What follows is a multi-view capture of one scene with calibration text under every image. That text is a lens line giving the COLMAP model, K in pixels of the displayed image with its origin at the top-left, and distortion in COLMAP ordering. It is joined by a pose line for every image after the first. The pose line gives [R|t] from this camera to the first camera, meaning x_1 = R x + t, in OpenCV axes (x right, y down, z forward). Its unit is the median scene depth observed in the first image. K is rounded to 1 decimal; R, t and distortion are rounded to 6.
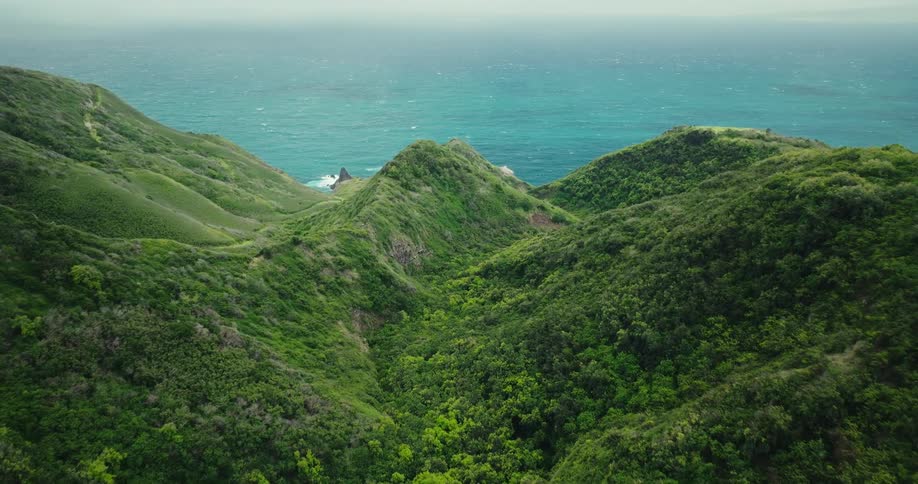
lens RADIAL K [[695.0, 0, 459.0], [0, 695.0, 242.0], [0, 0, 1]] dist [0.044059, -0.002416]
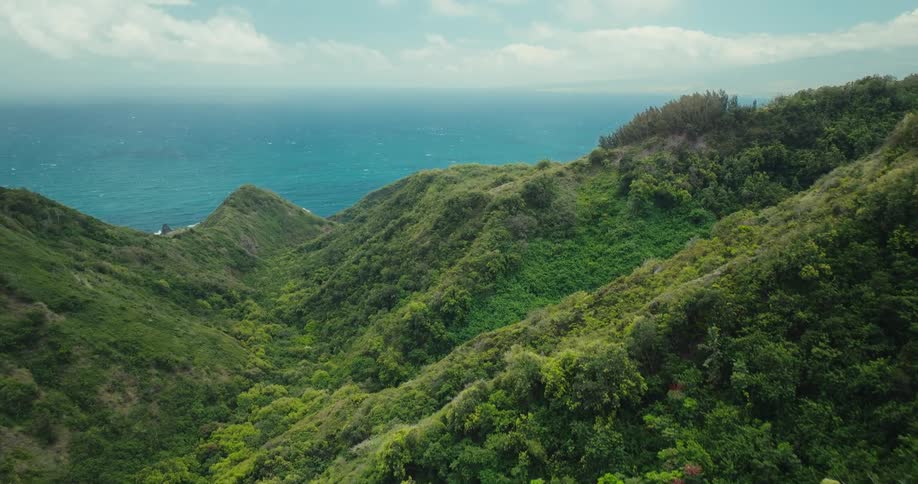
lens RADIAL K [[695.0, 0, 459.0], [0, 695.0, 242.0], [0, 0, 1]] dist [0.044059, -0.002416]
pose [[0.955905, -0.081225, 0.282220, -0.053203], [0.107991, 0.990880, -0.080591, 0.159695], [-0.273100, 0.107514, 0.955959, -0.601160]]
